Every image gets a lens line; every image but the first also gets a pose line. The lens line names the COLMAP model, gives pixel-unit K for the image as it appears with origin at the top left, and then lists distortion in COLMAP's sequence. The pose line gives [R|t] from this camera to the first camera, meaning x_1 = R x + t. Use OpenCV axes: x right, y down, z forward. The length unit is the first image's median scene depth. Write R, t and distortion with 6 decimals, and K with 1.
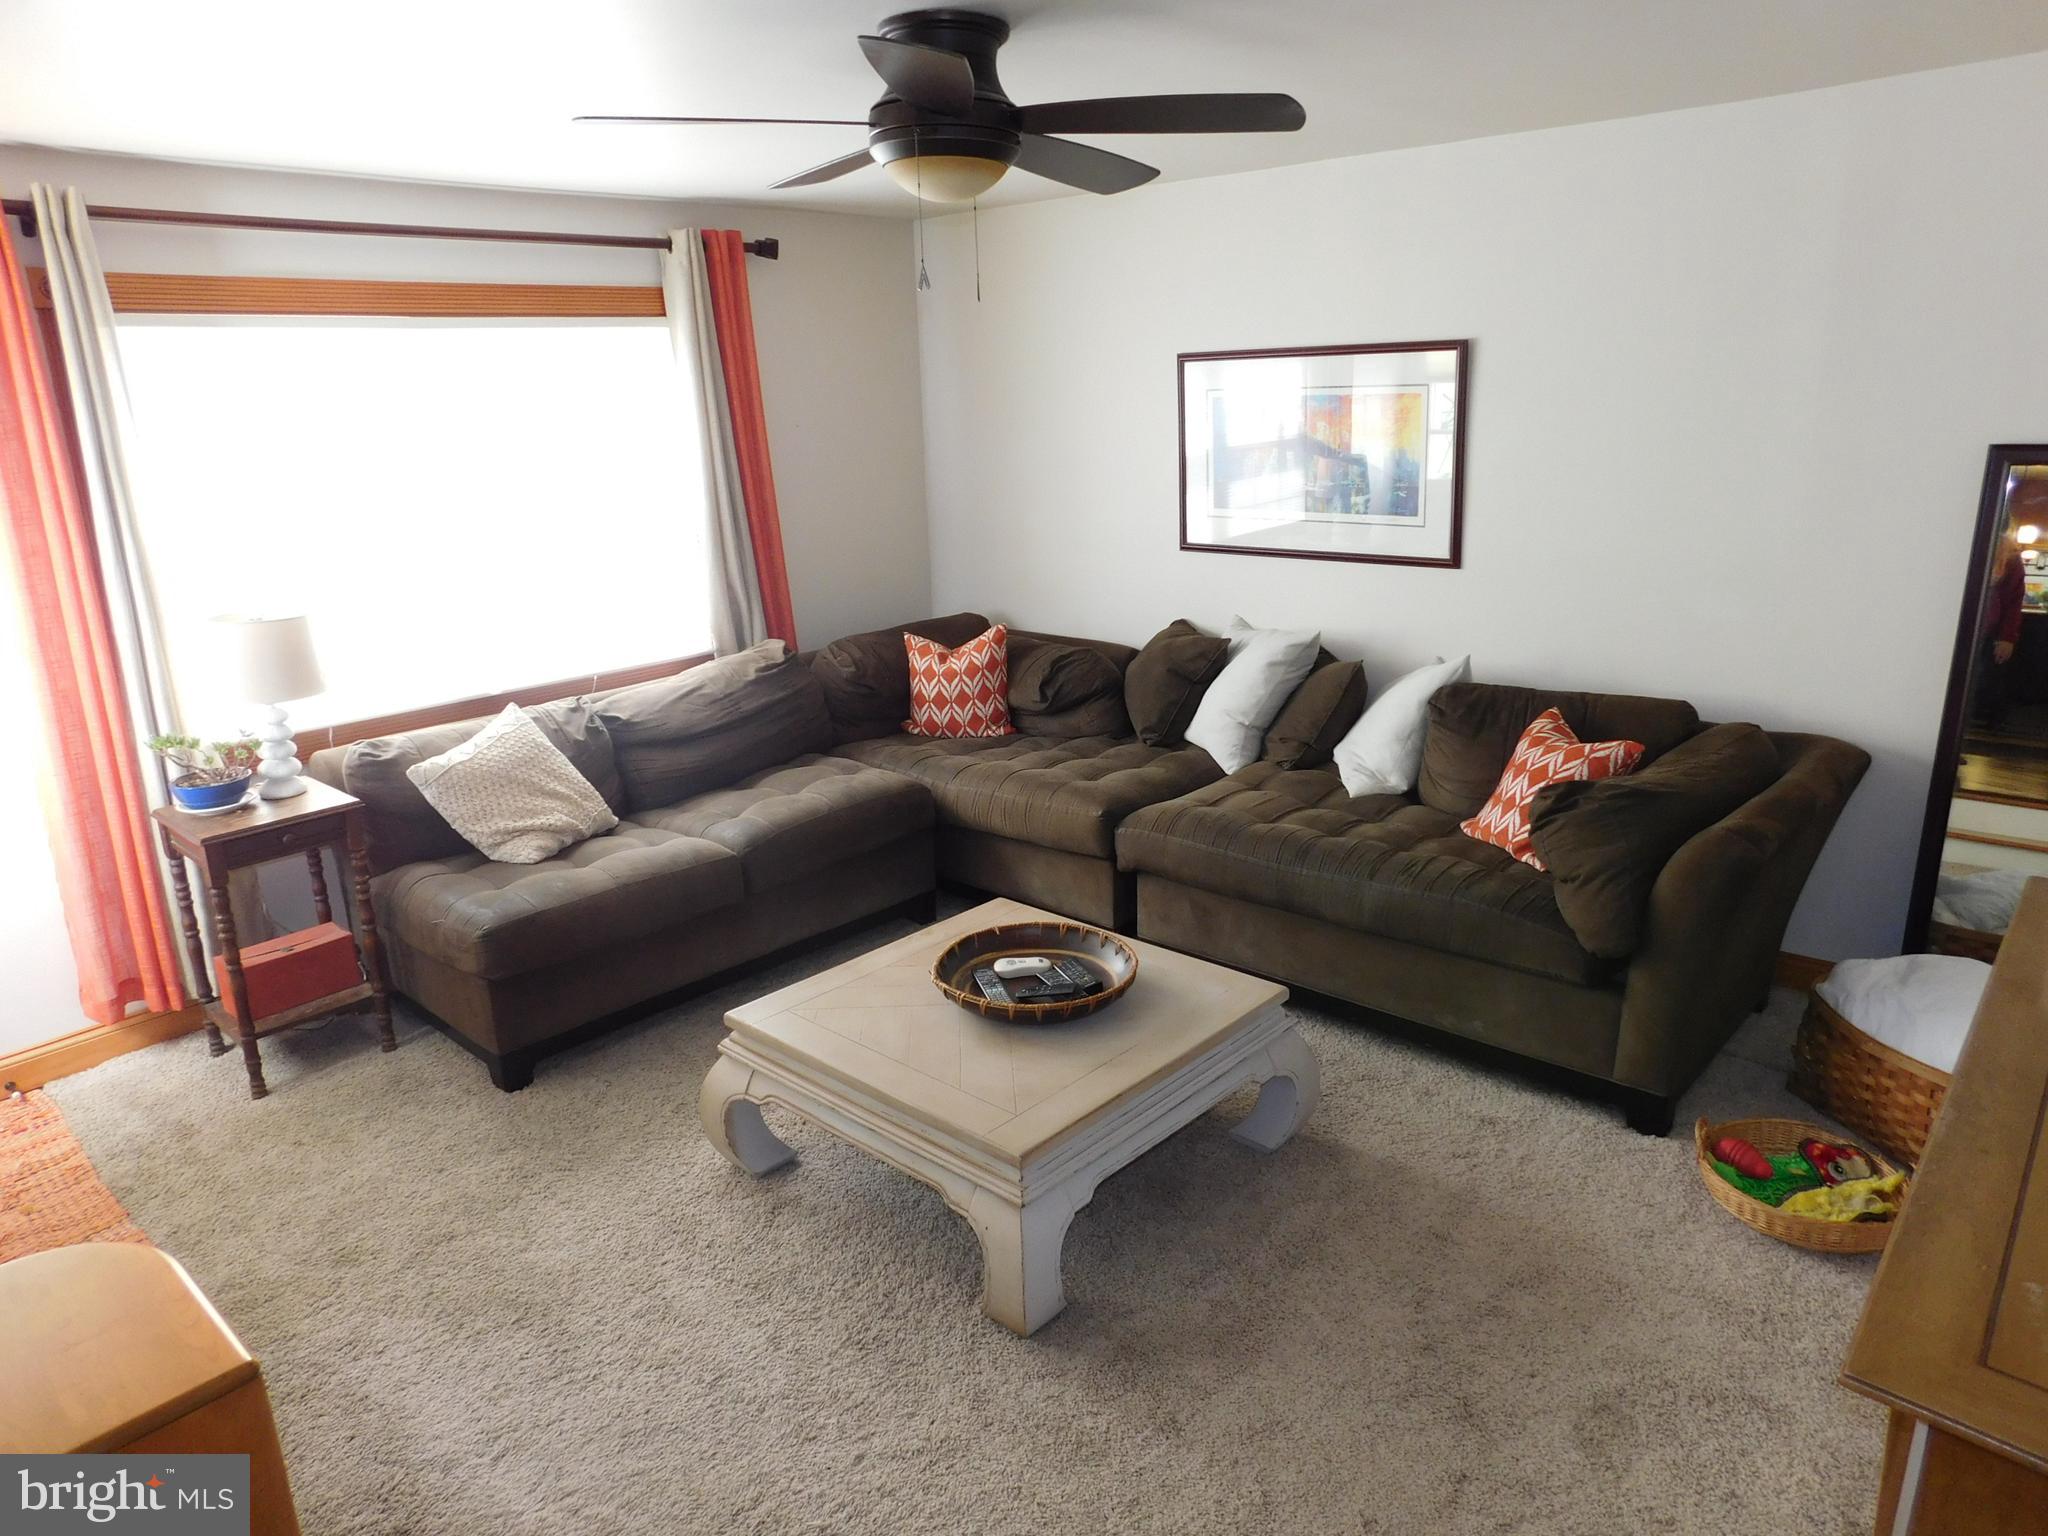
lens RADIAL K [[1358.4, 0, 1022.9], [0, 1358.4, 767.7], [0, 0, 1]] dist [-0.062767, 0.047682]
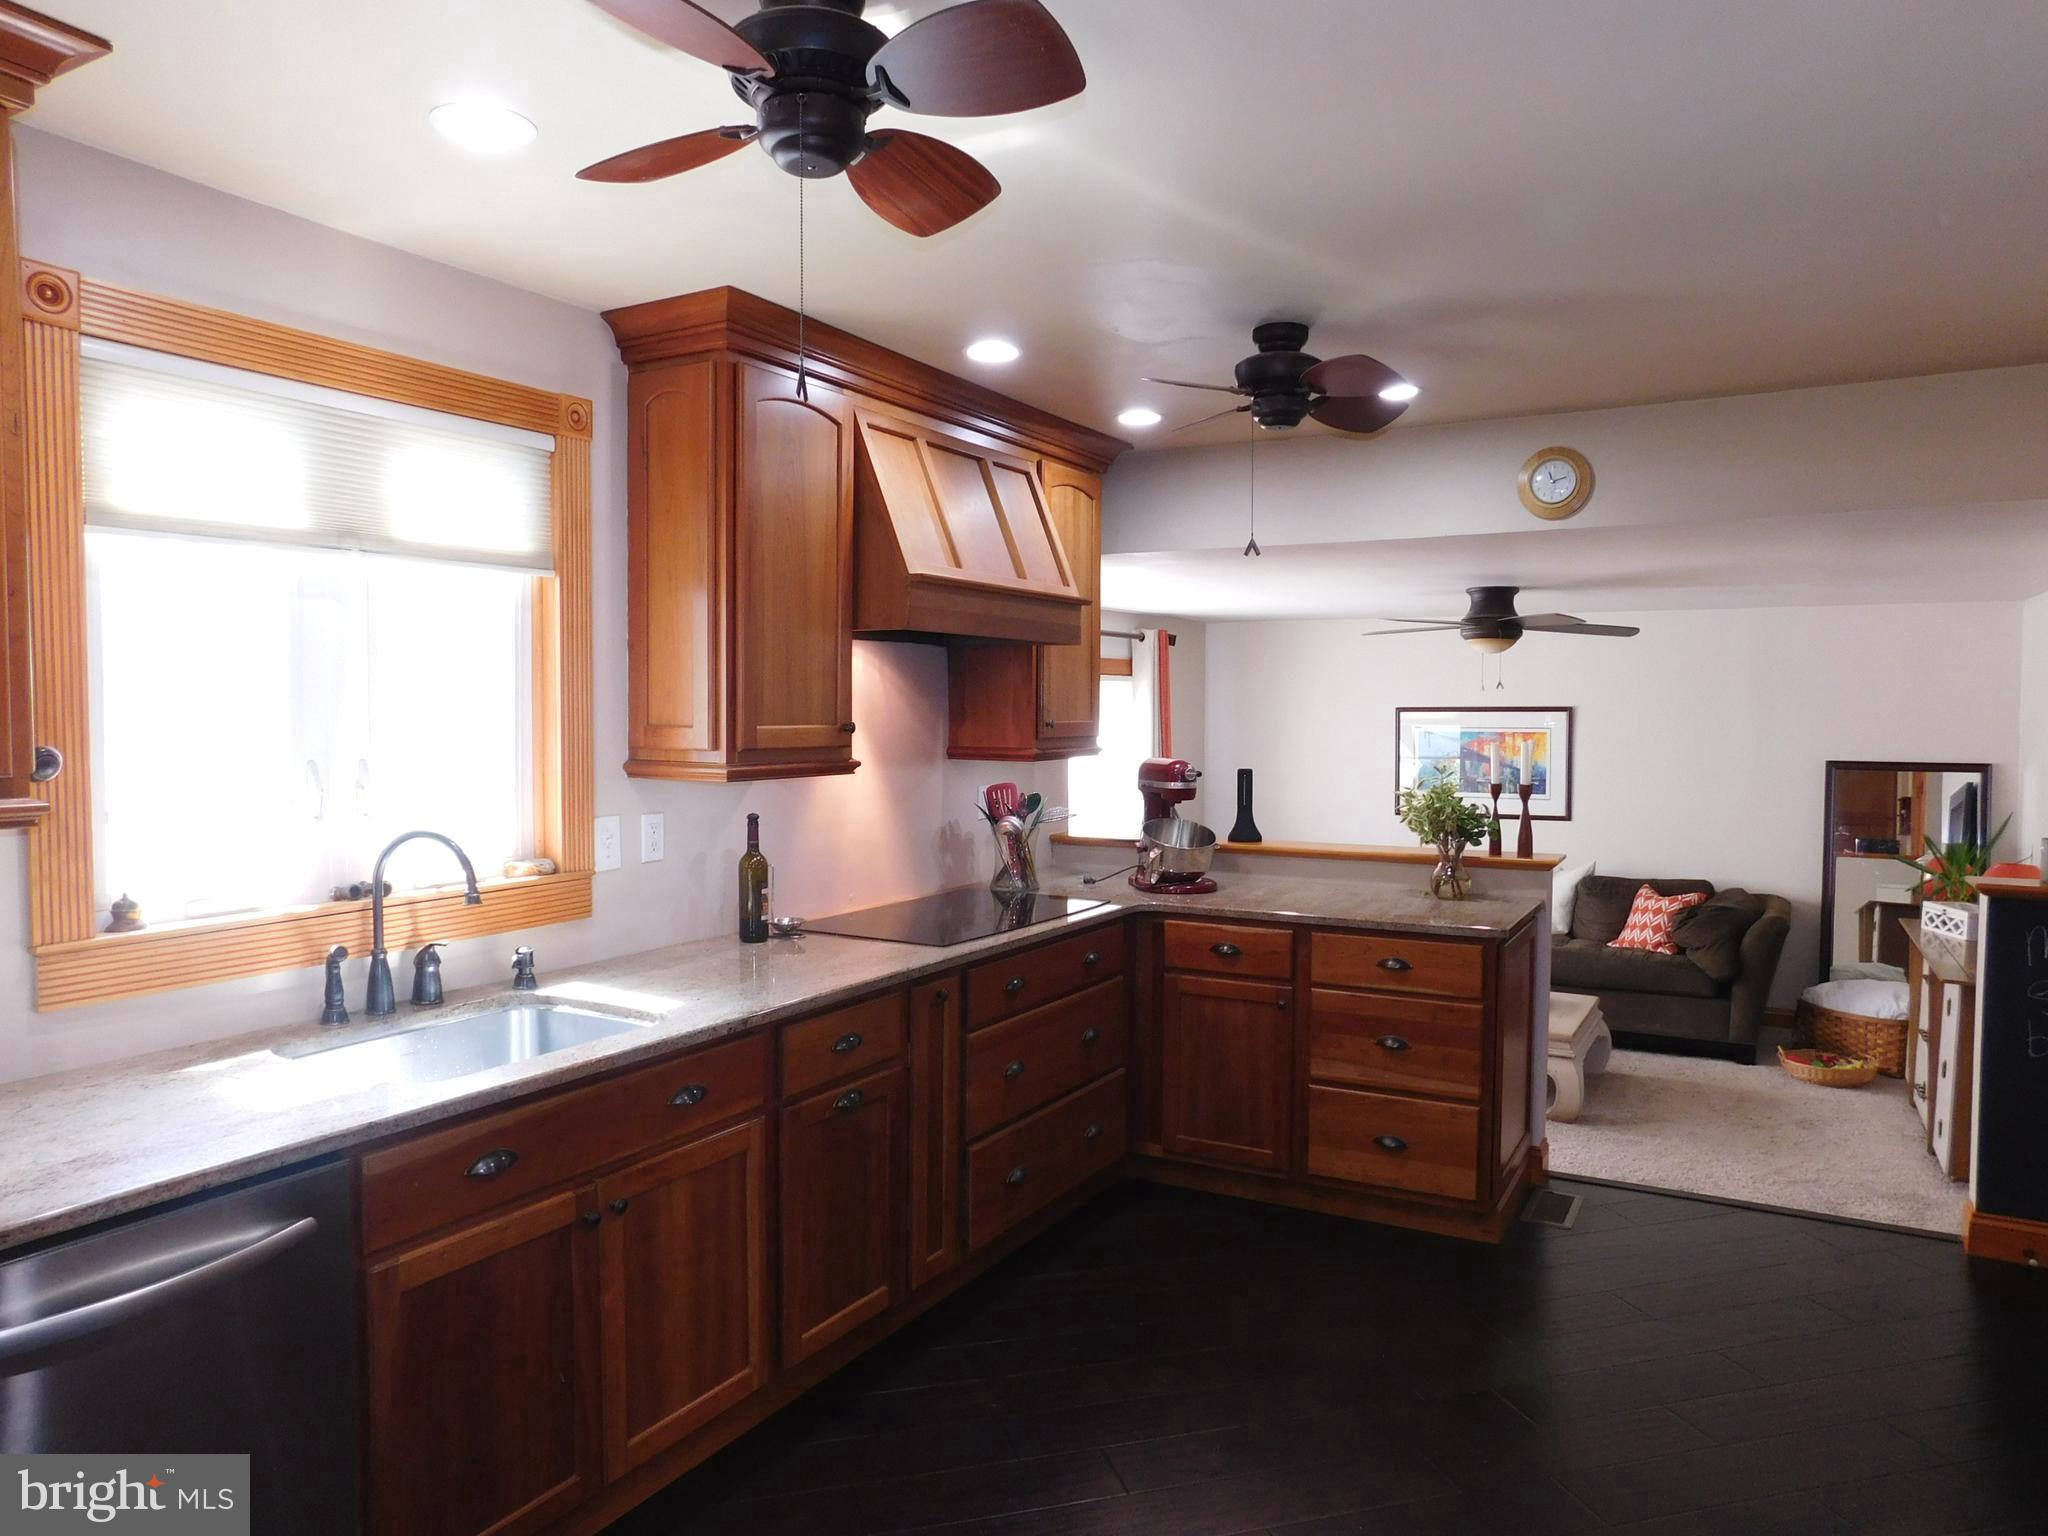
lens RADIAL K [[1358.4, 0, 1024.6], [0, 1358.4, 766.9], [0, 0, 1]] dist [-0.062767, 0.047682]
pose [[0.975197, 0.025360, 0.219882, -0.964106], [0.026646, 0.972739, -0.230366, 0.223483], [-0.219729, 0.230511, 0.947937, -0.752702]]
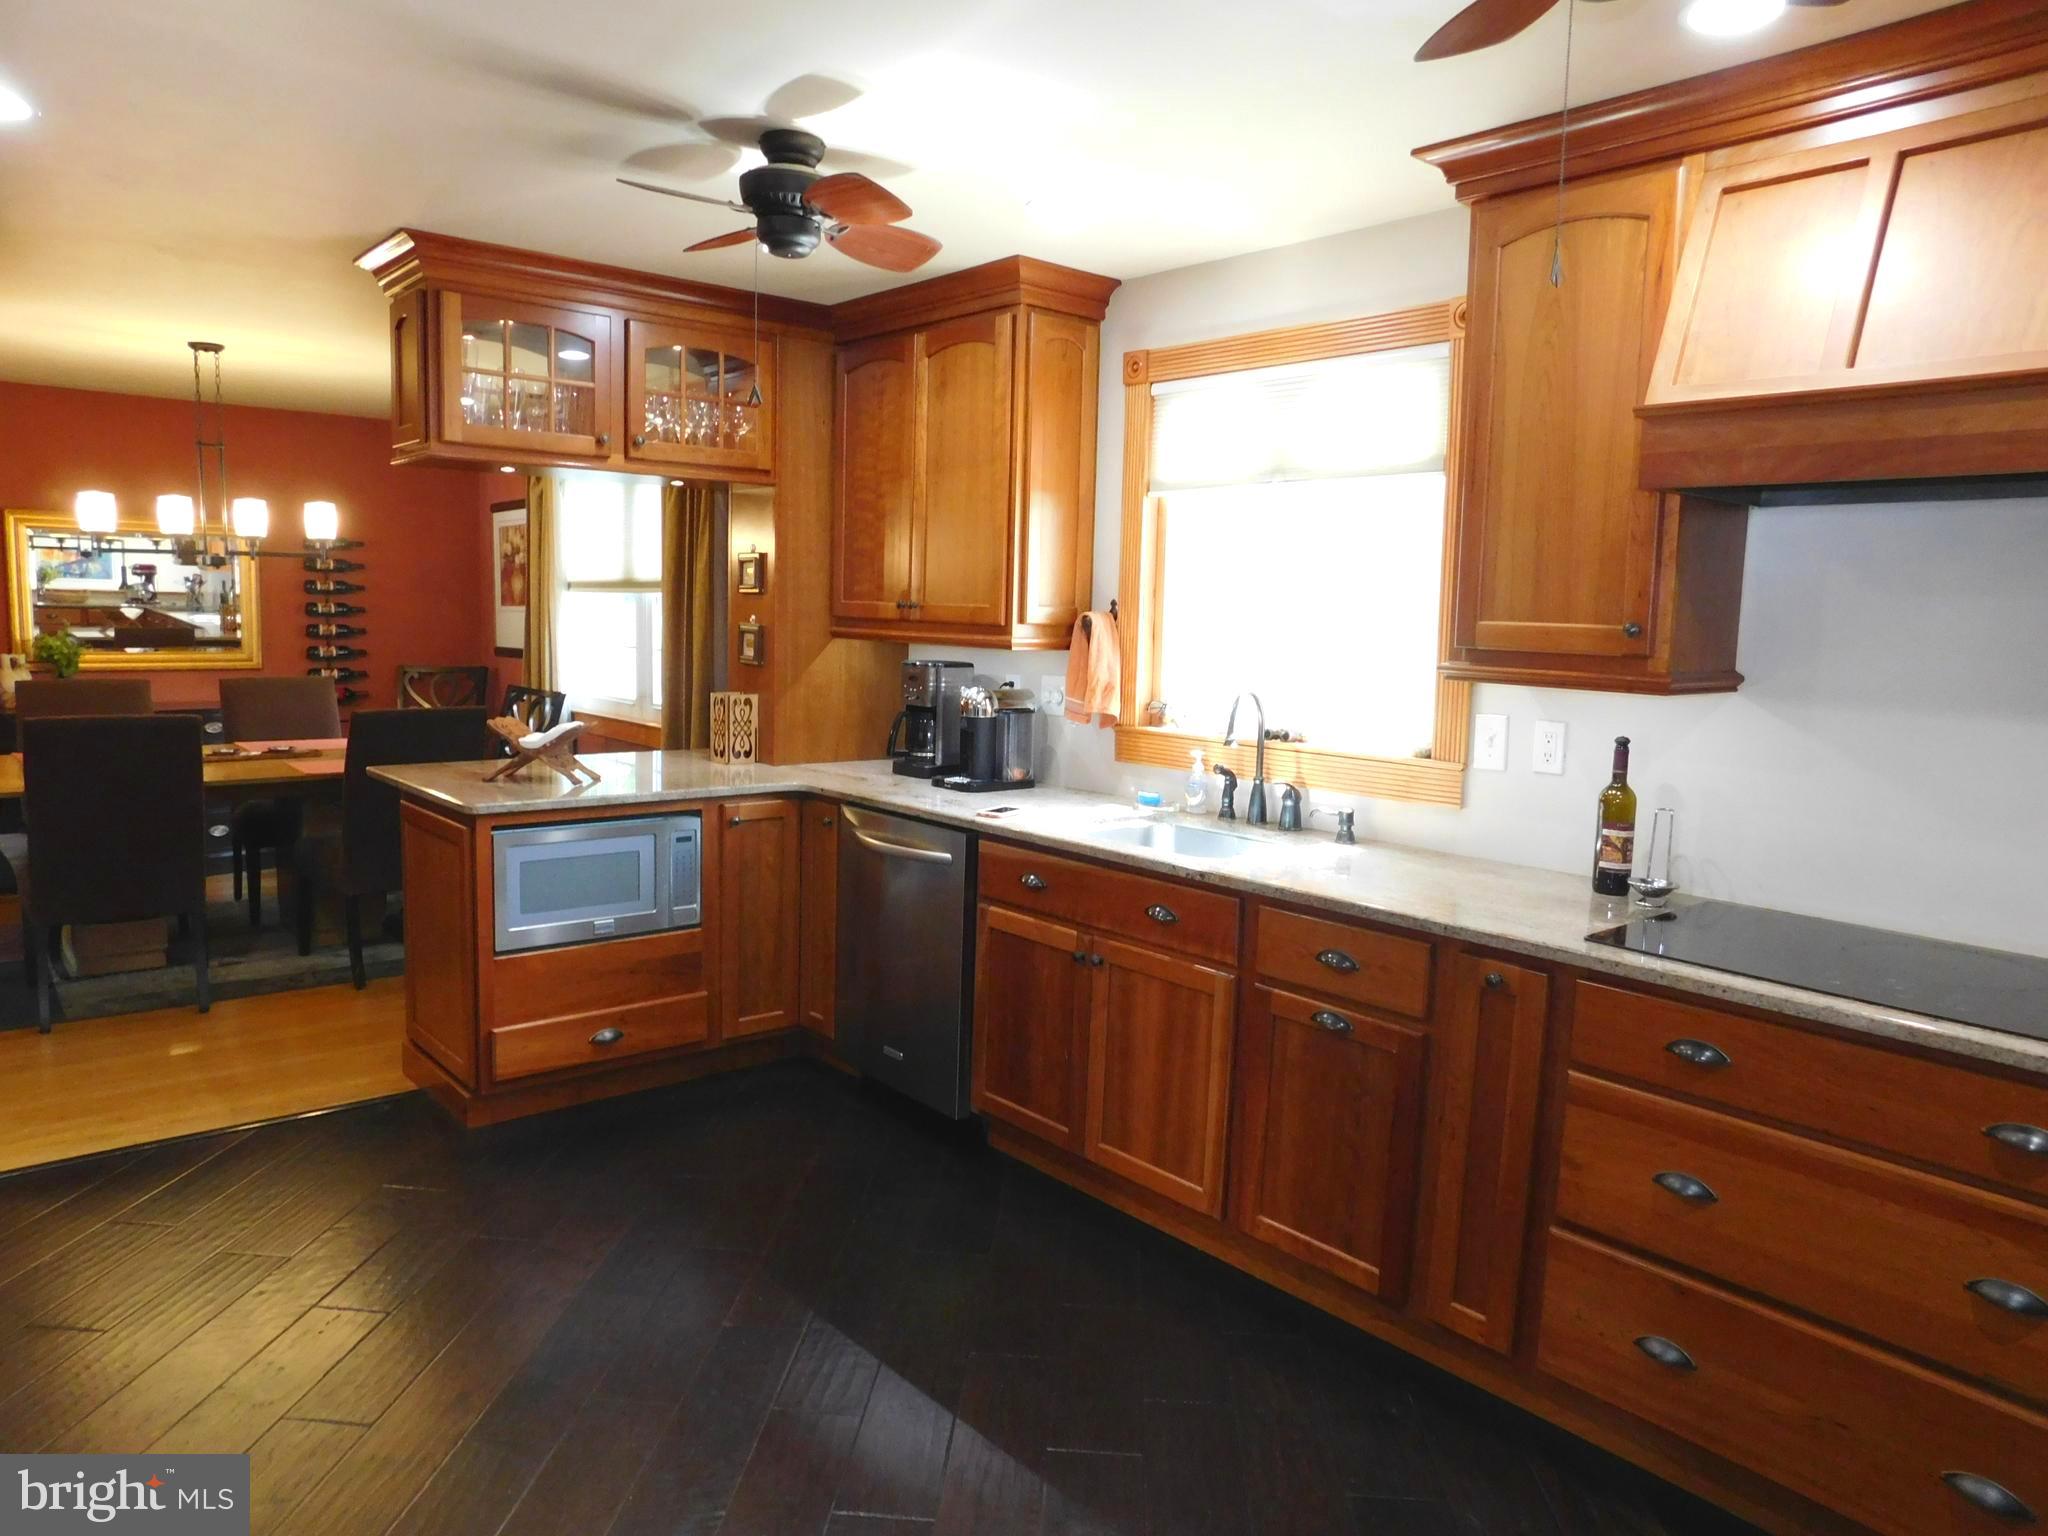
lens RADIAL K [[1358.4, 0, 1022.7], [0, 1358.4, 772.1], [0, 0, 1]] dist [-0.062767, 0.047682]
pose [[-0.127525, 0.143399, -0.981414, 1.042200], [-0.297773, 0.938311, 0.175794, -0.282202], [0.946081, 0.314656, -0.076958, 0.951702]]
